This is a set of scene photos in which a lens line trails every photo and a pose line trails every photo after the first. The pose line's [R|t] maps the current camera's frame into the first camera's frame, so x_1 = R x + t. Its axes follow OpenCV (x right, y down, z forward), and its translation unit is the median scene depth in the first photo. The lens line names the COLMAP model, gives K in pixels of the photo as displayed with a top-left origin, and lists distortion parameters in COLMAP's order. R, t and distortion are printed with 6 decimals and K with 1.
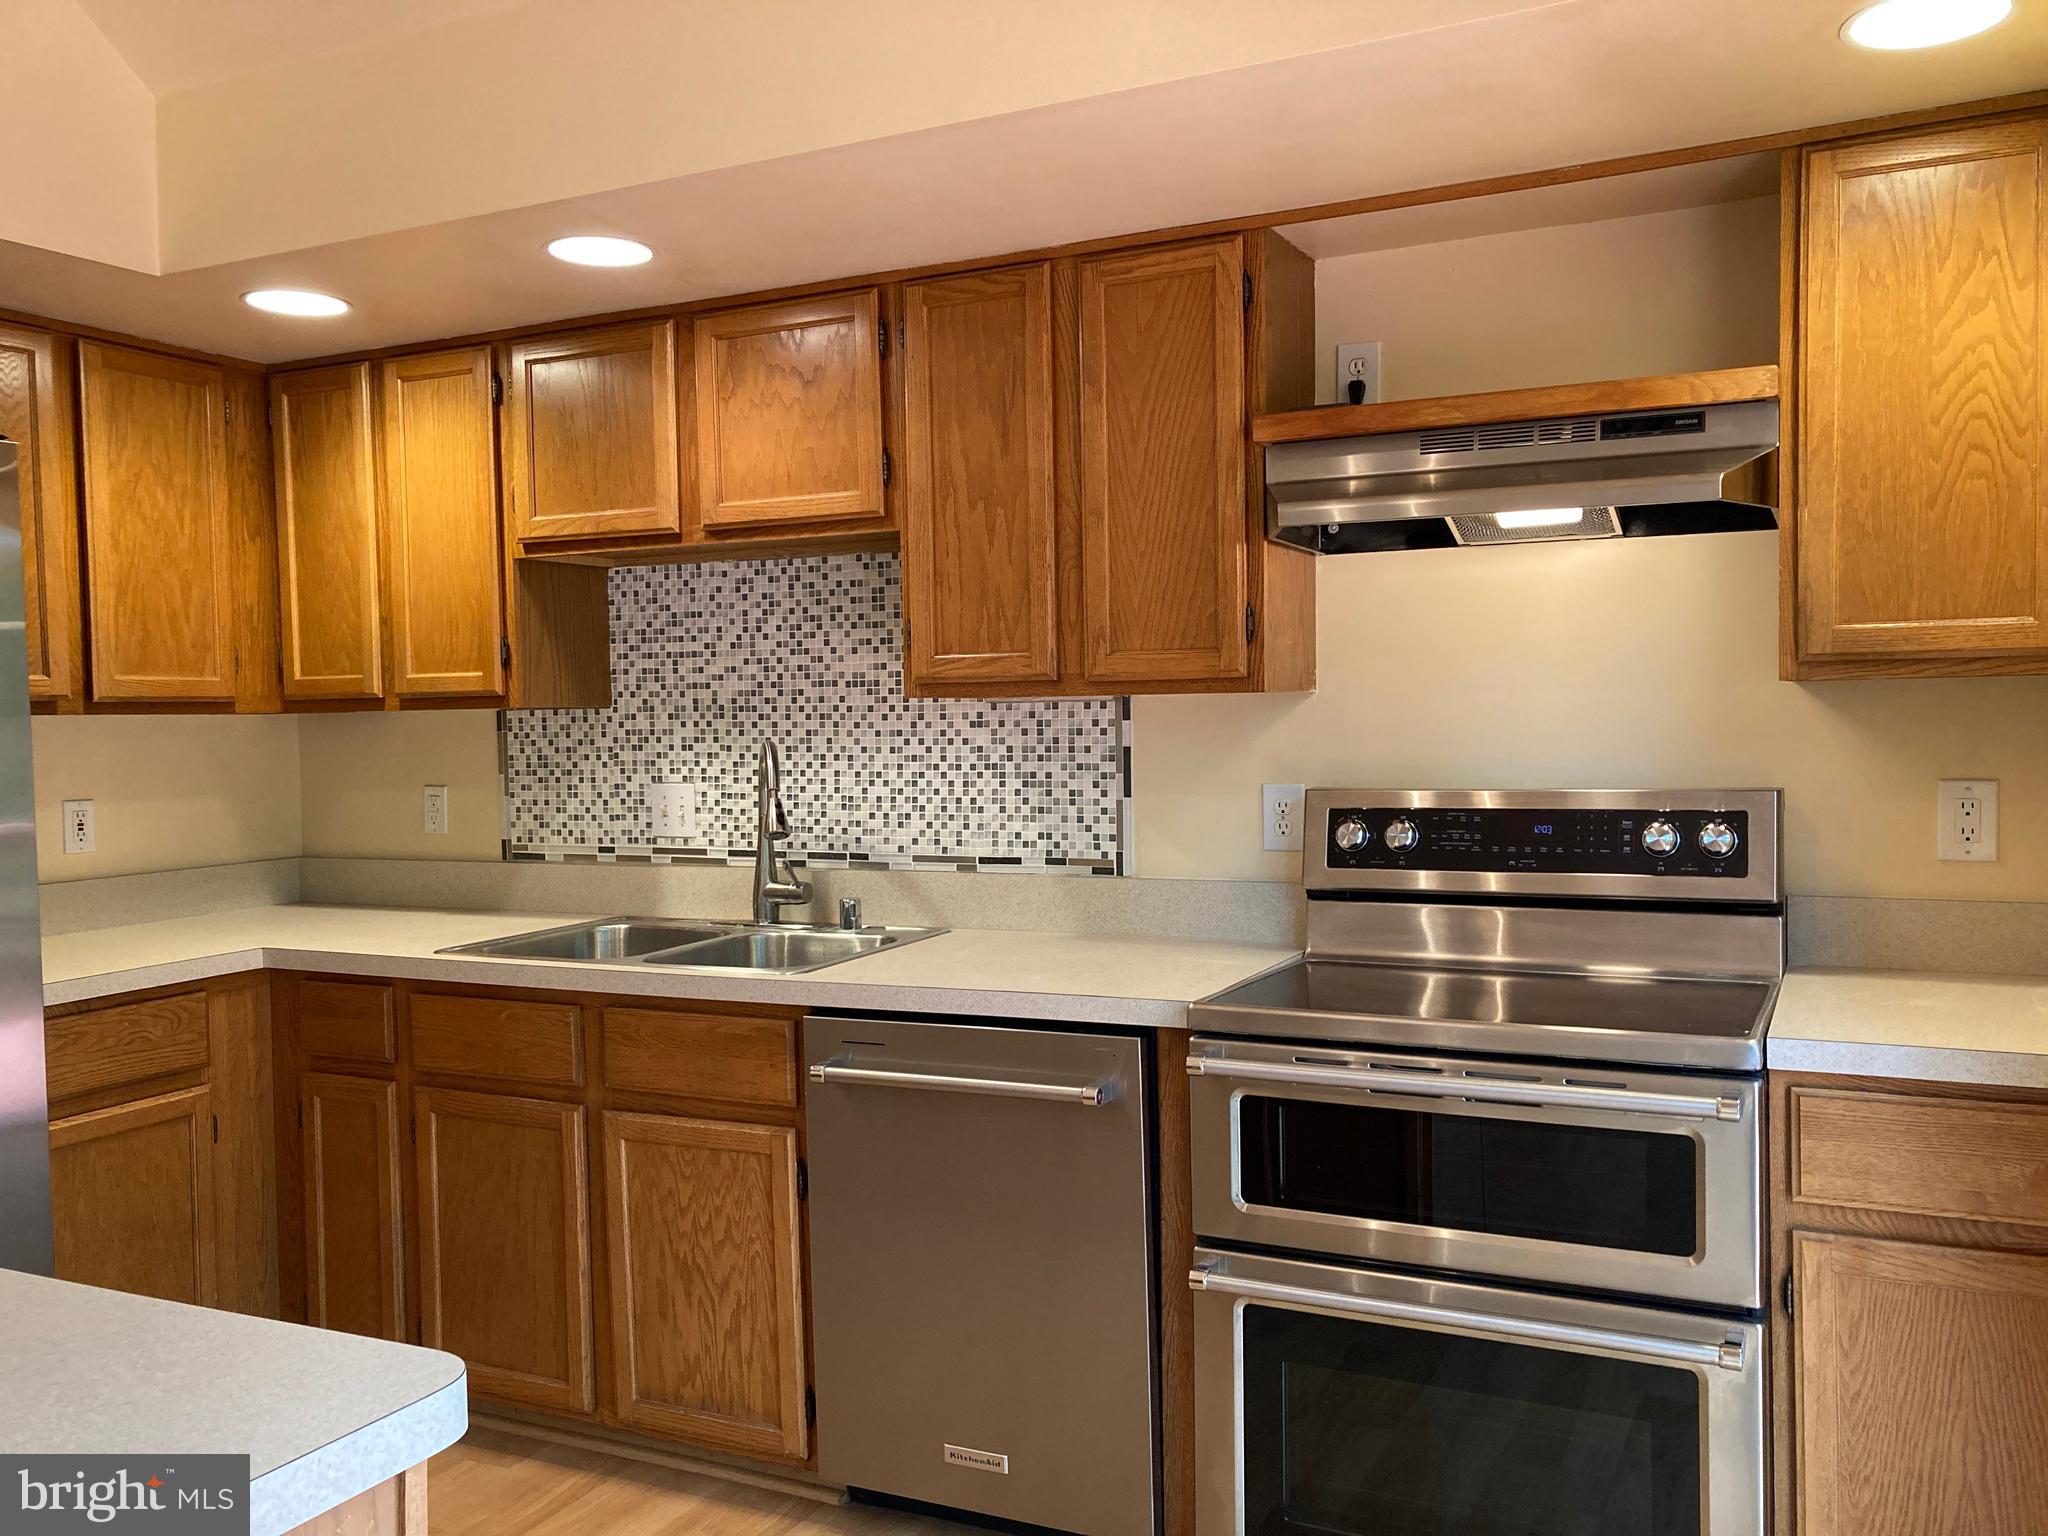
lens RADIAL K [[1633.2, 0, 1057.4], [0, 1633.2, 770.9], [0, 0, 1]] dist [0.077376, -0.078336]
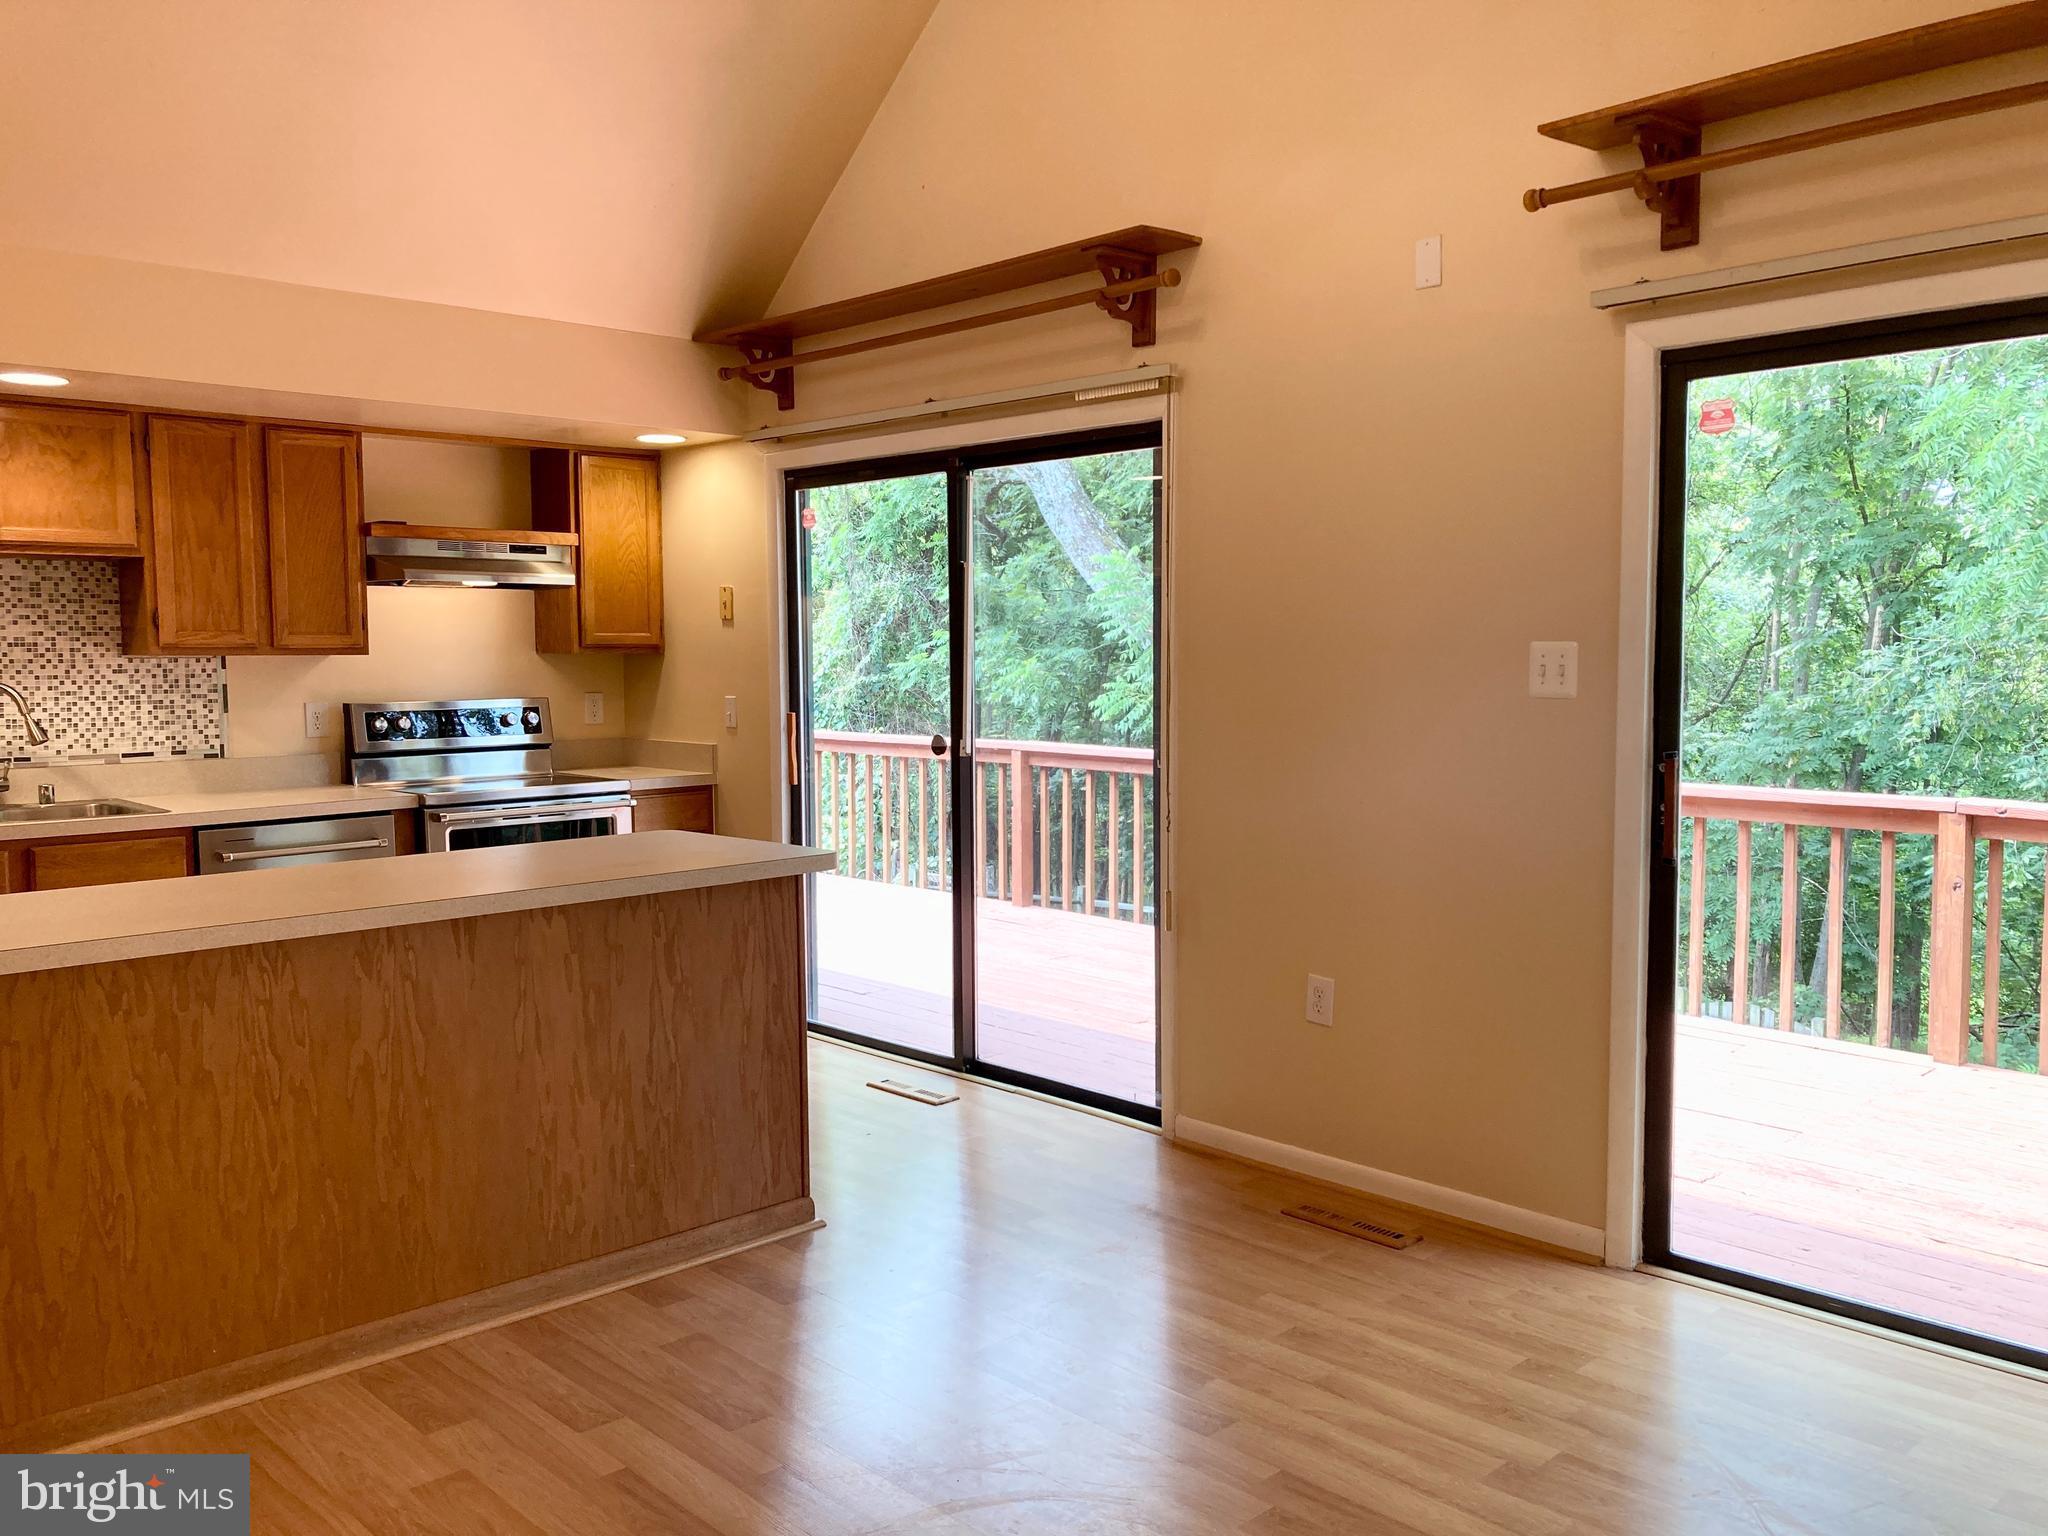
lens RADIAL K [[1700.7, 0, 1024.0], [0, 1700.7, 768.0], [0, 0, 1]] dist [0.017776, 0.011834]
pose [[0.357368, -0.052085, 0.932510, -1.346822], [0.032312, 0.998536, 0.043390, 0.022974], [-0.933404, 0.014626, 0.358528, -0.455259]]
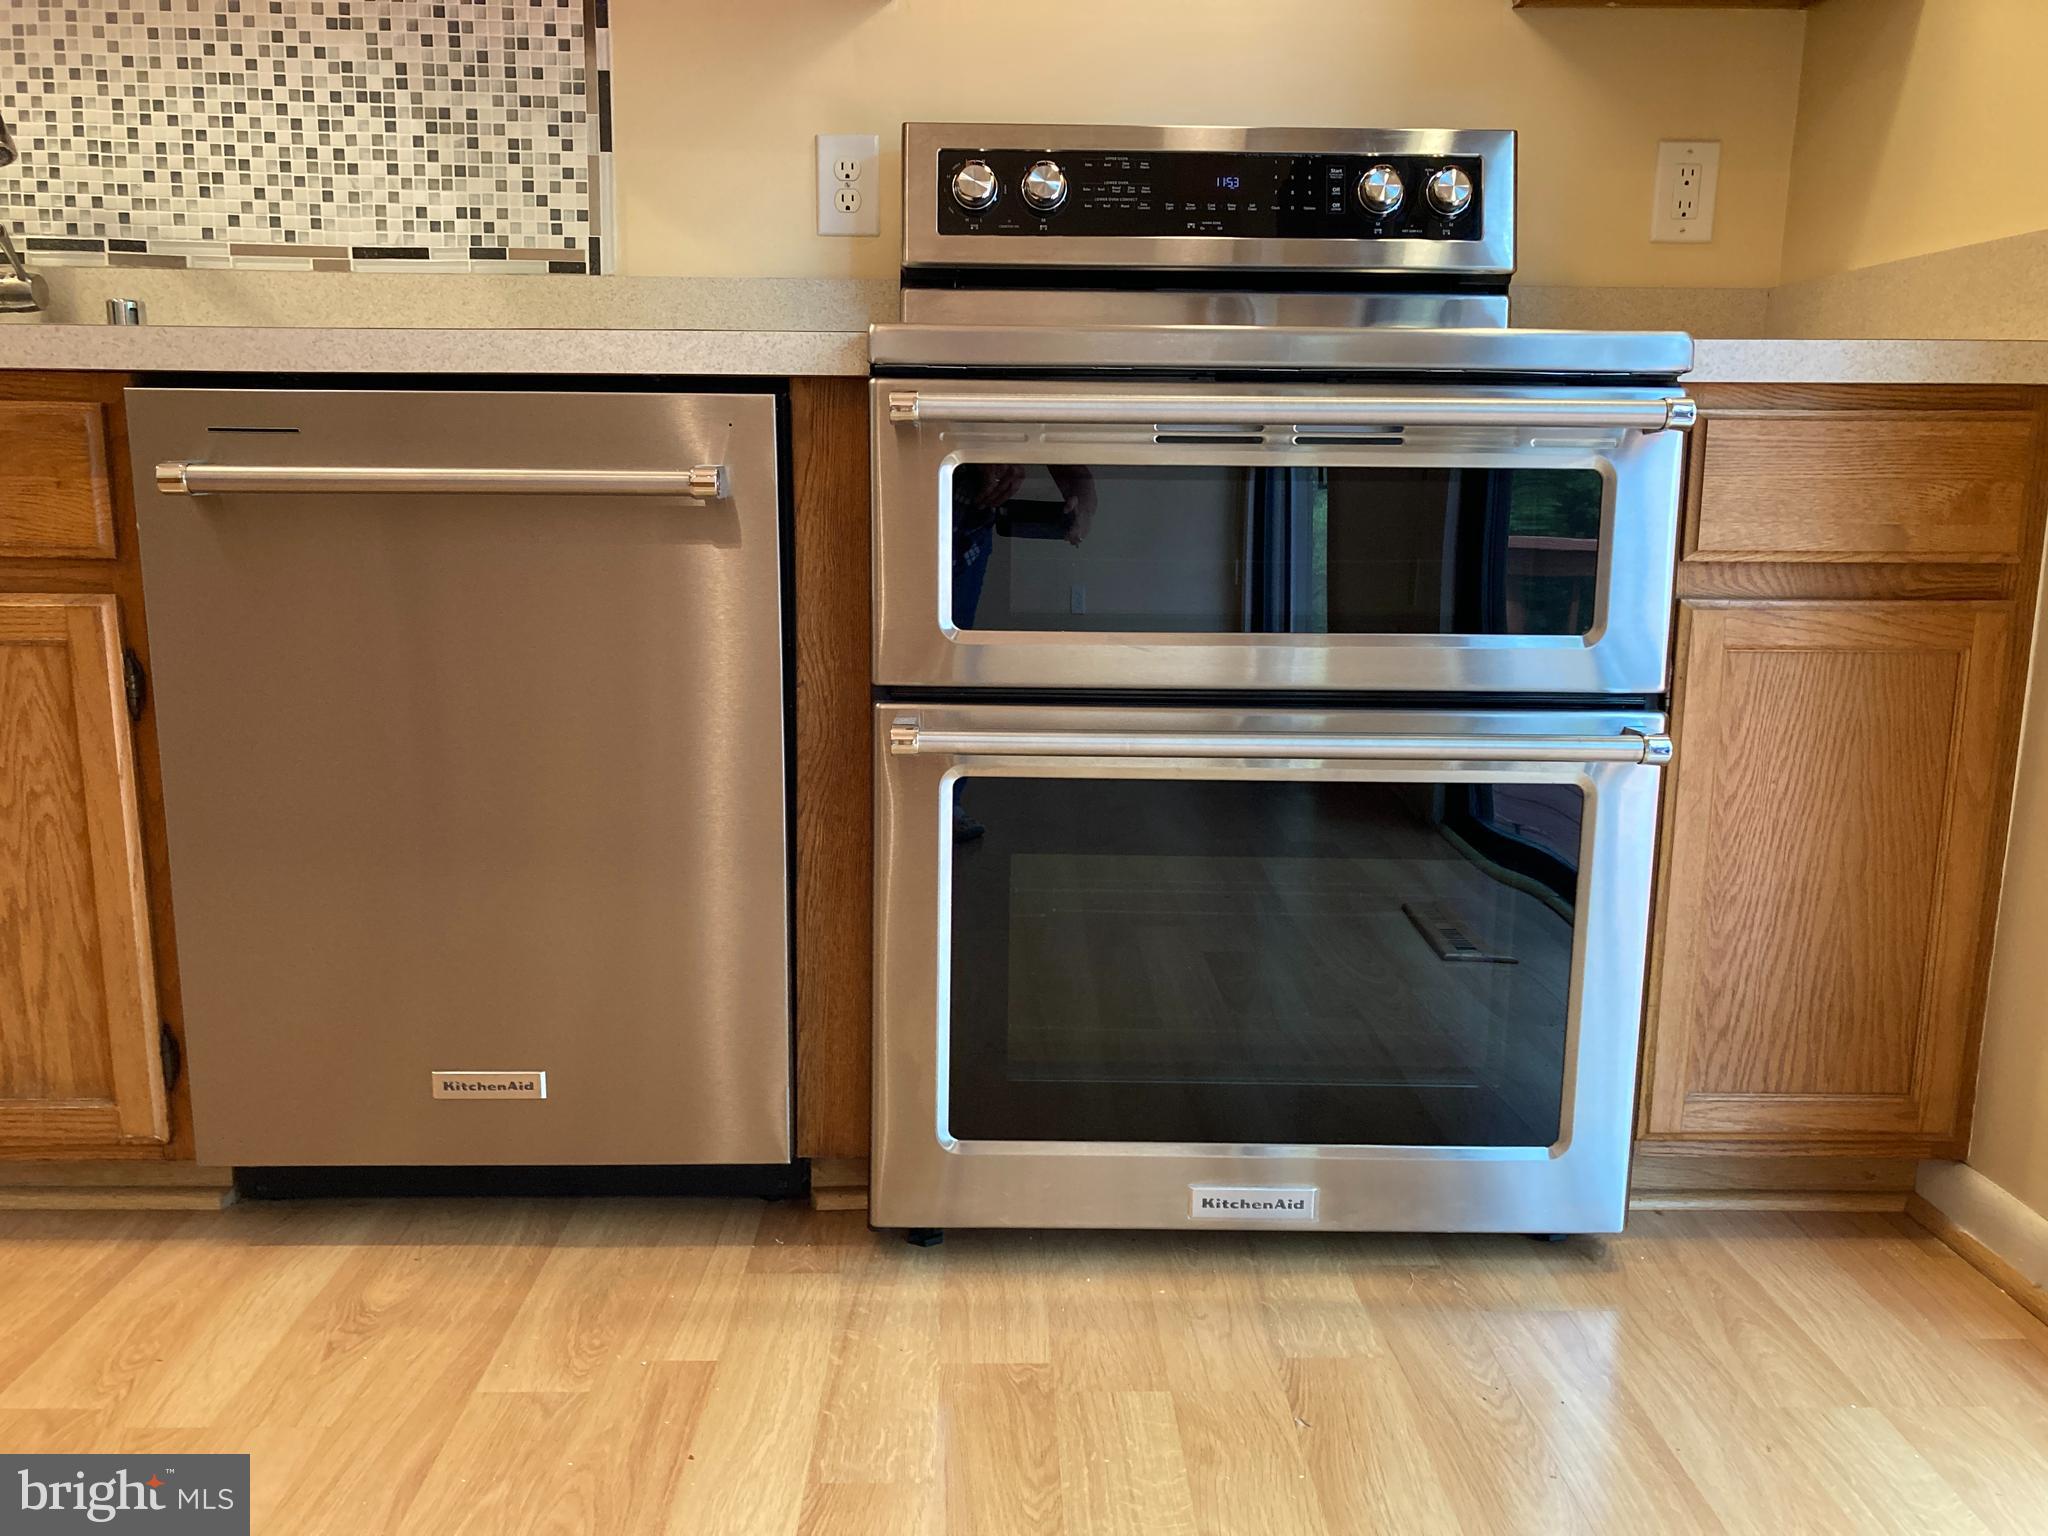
lens RADIAL K [[1700.7, 0, 1024.0], [0, 1700.7, 768.0], [0, 0, 1]] dist [0.017776, 0.011834]
pose [[0.895945, -0.049587, 0.441389, -0.121083], [-0.013837, 0.990150, 0.139324, 0.161816], [-0.443950, -0.130935, 0.886433, 0.273462]]
